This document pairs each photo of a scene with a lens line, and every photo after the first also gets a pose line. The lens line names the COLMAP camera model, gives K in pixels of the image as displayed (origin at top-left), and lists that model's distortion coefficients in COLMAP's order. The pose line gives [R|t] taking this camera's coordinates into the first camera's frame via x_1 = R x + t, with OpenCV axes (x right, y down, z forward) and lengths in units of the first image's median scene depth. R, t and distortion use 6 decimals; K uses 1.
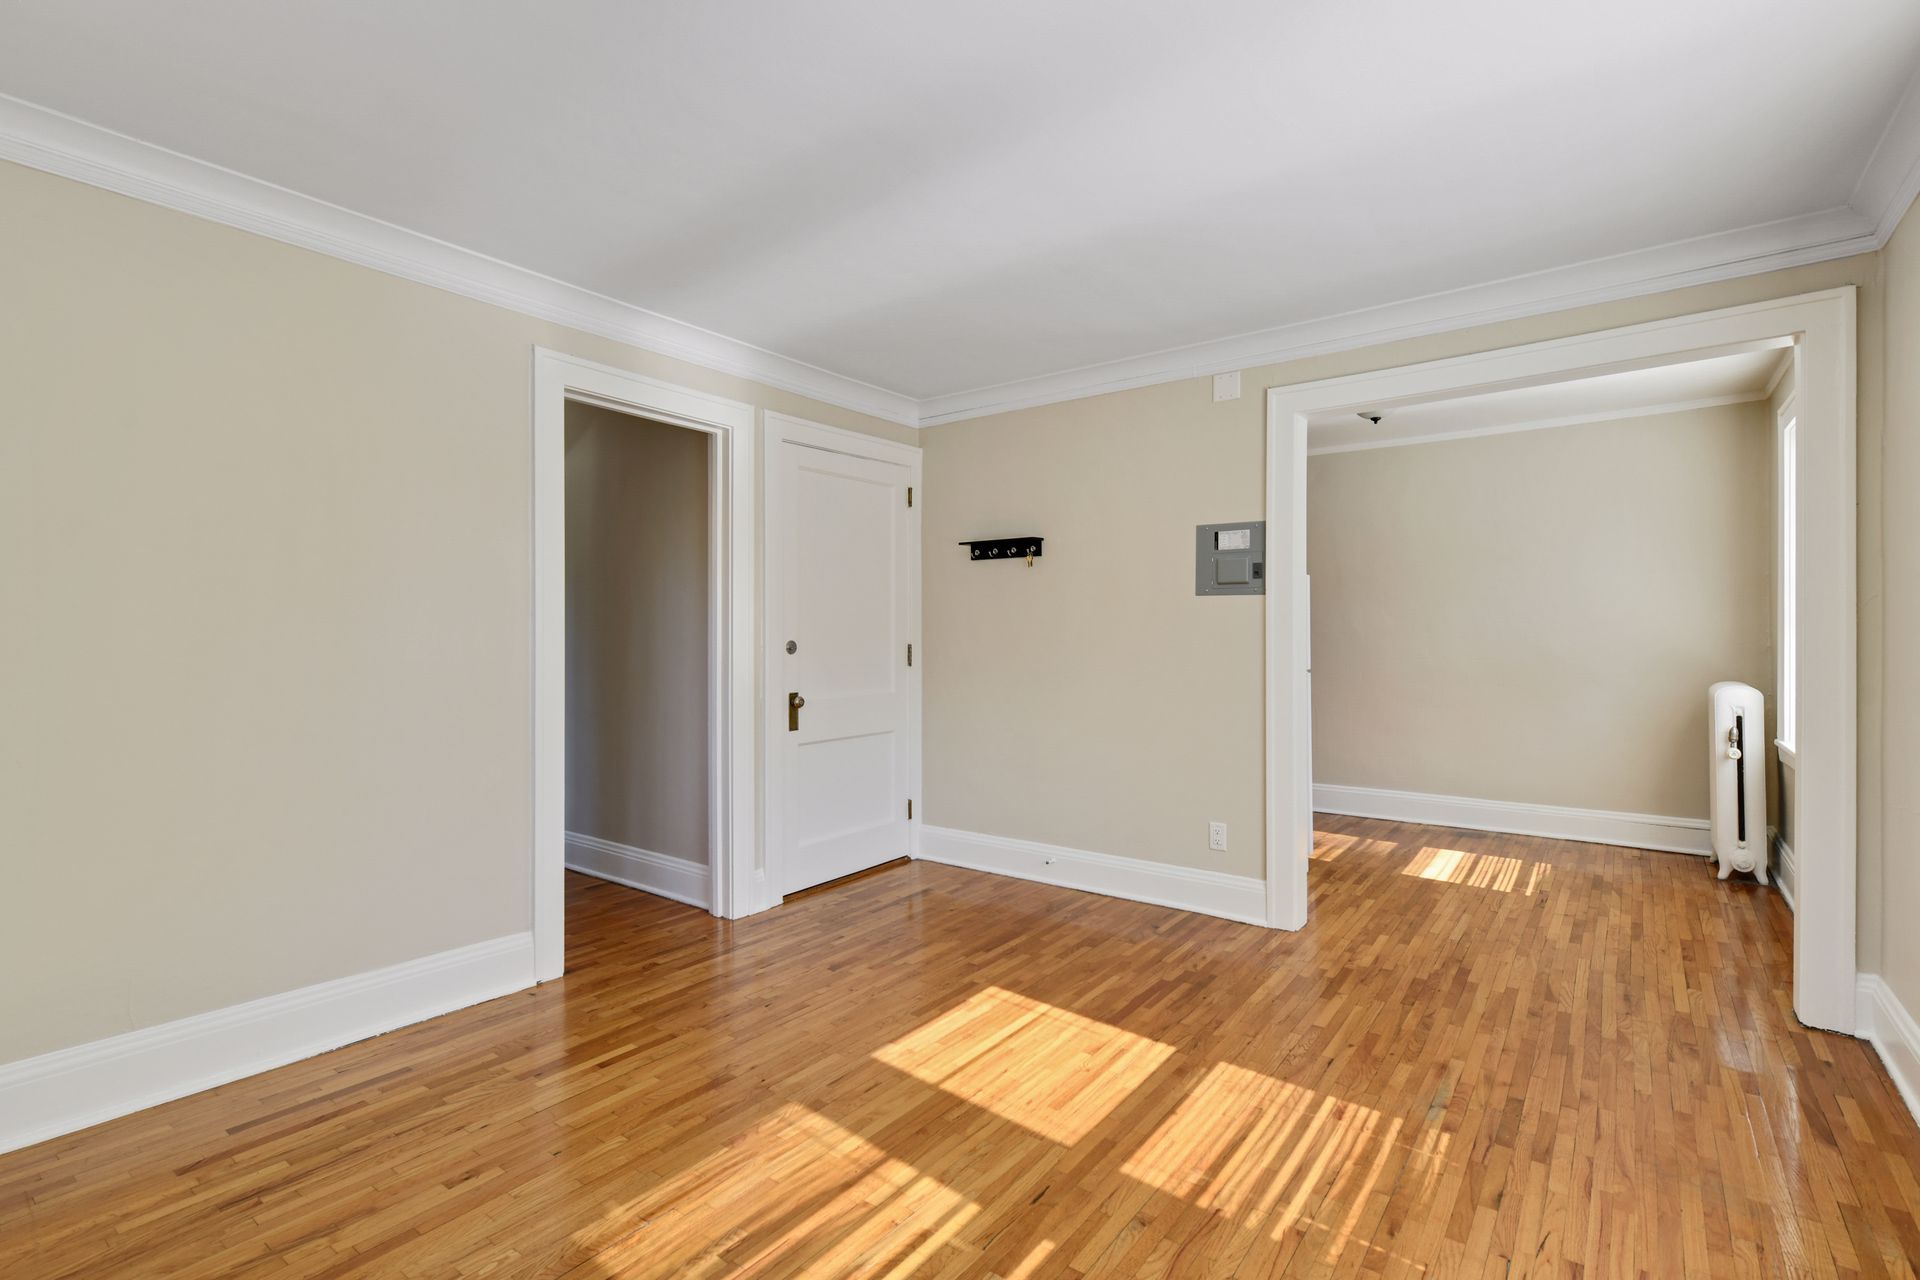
lens RADIAL K [[880.5, 0, 957.5], [0, 880.5, 636.4], [0, 0, 1]] dist [-0.002178, 0.000045]
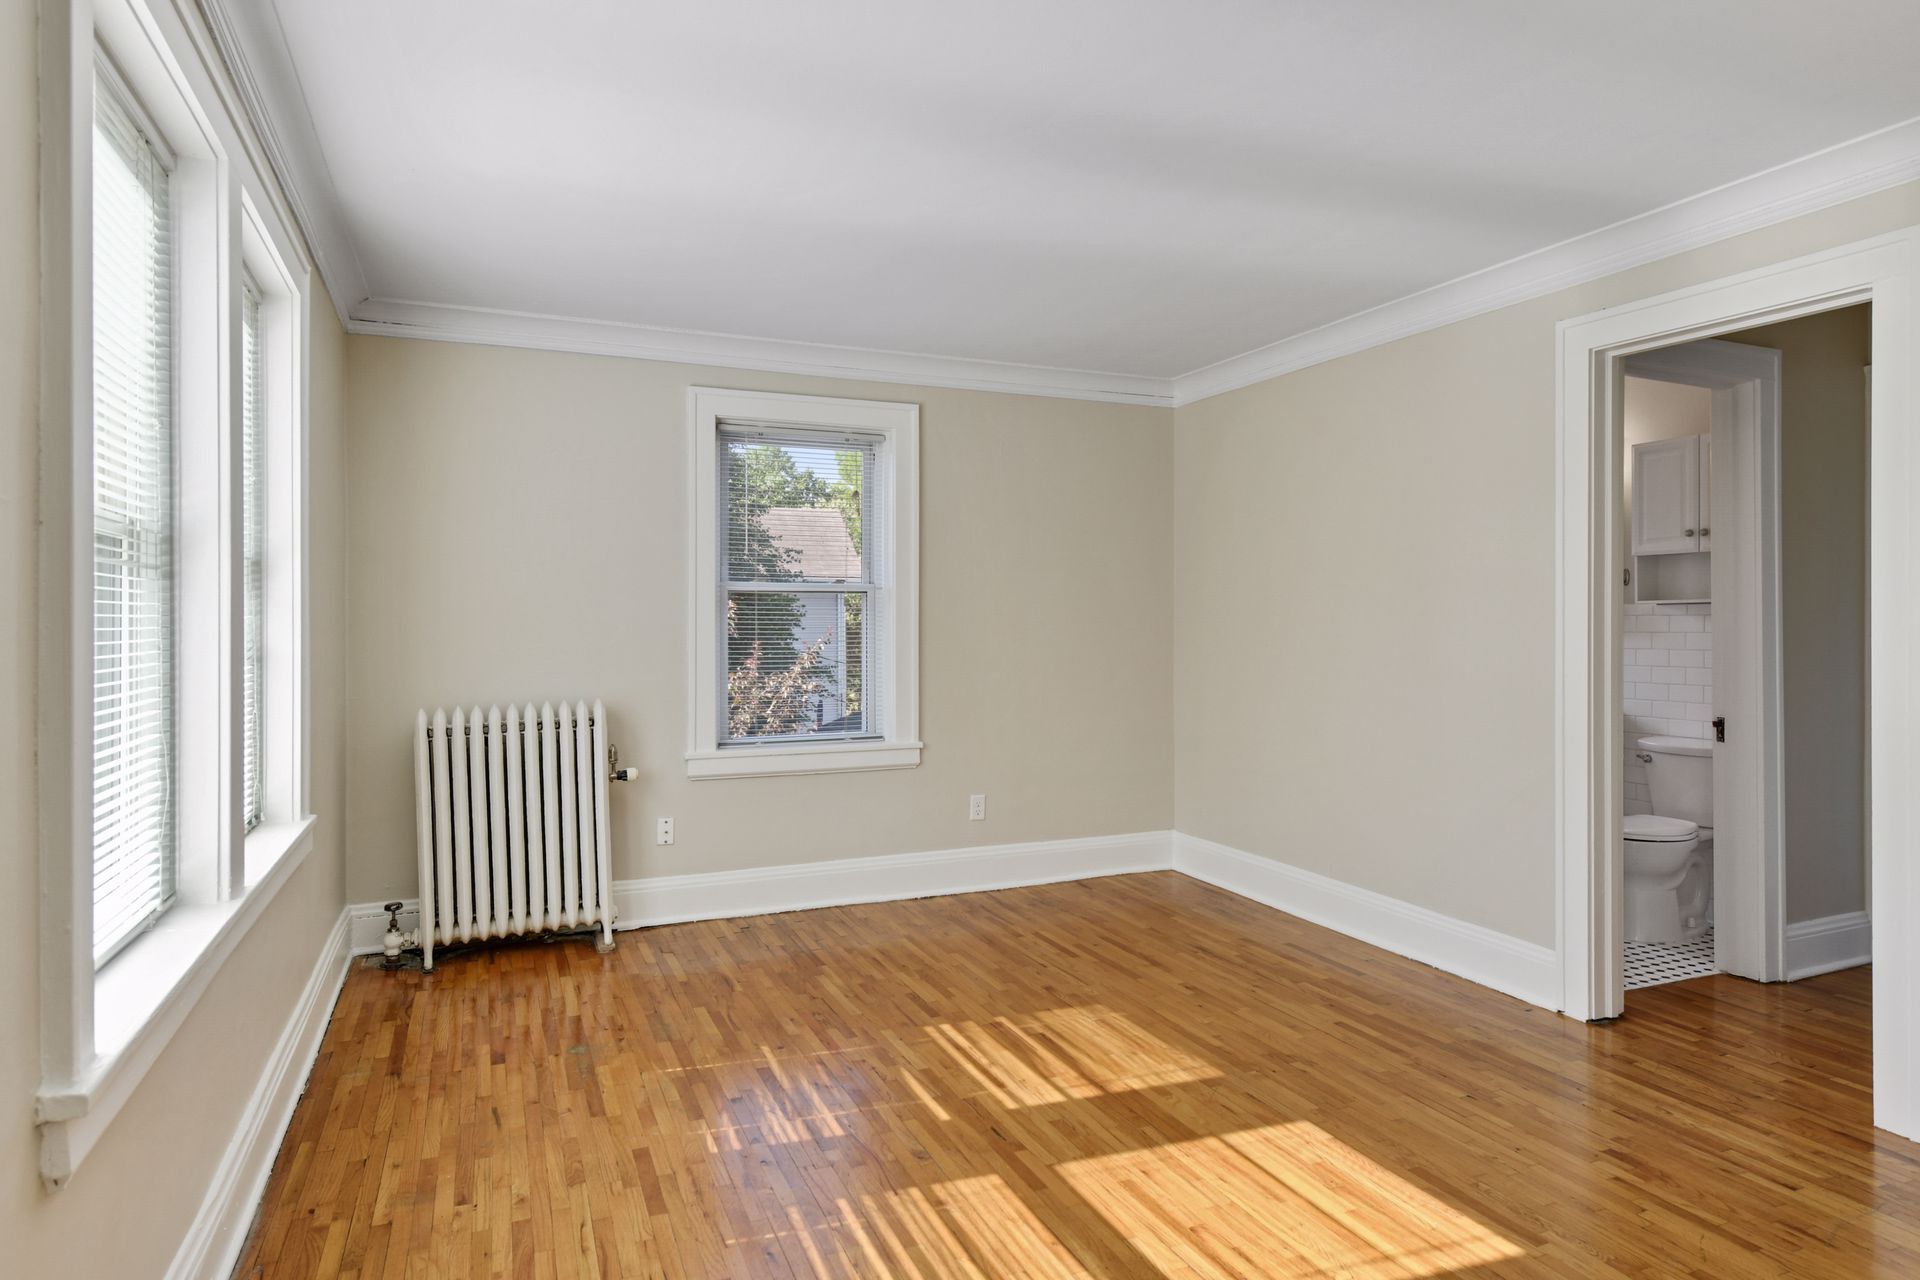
lens RADIAL K [[1095.4, 0, 964.6], [0, 1095.4, 628.6], [0, 0, 1]] dist [0.008634, 0.000816]
pose [[-0.488352, 0.001865, -0.872644, 1.131020], [-0.003731, 0.999984, 0.004225, -0.012837], [0.872638, 0.005319, -0.488338, 1.387126]]
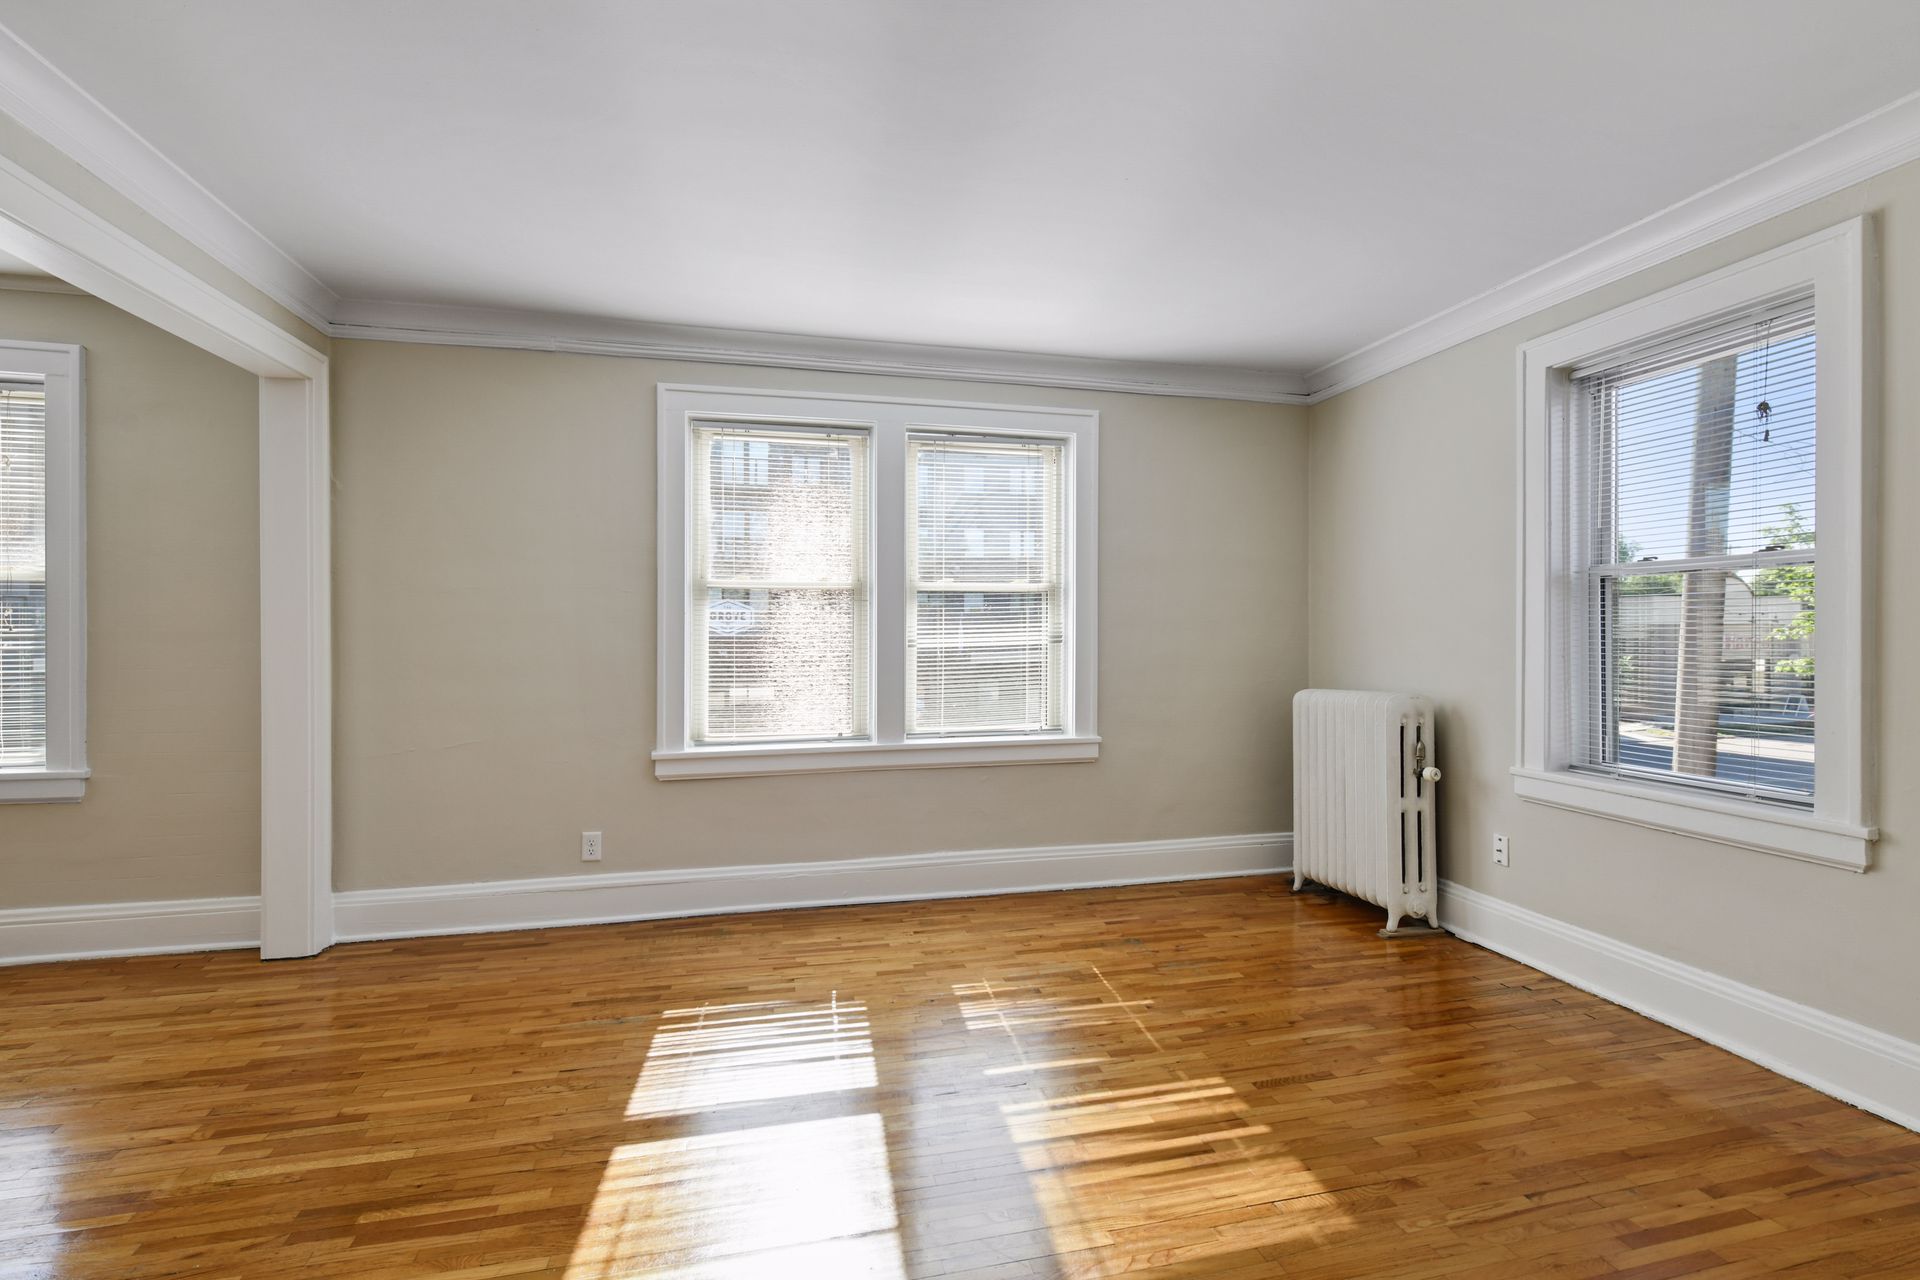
lens RADIAL K [[880.5, 0, 955.0], [0, 880.5, 639.1], [0, 0, 1]] dist [-0.002178, 0.000045]
pose [[-0.771931, -0.002717, 0.635700, -0.566249], [0.005133, 0.999932, 0.010508, 0.002124], [-0.635685, 0.011374, -0.771864, 1.615822]]
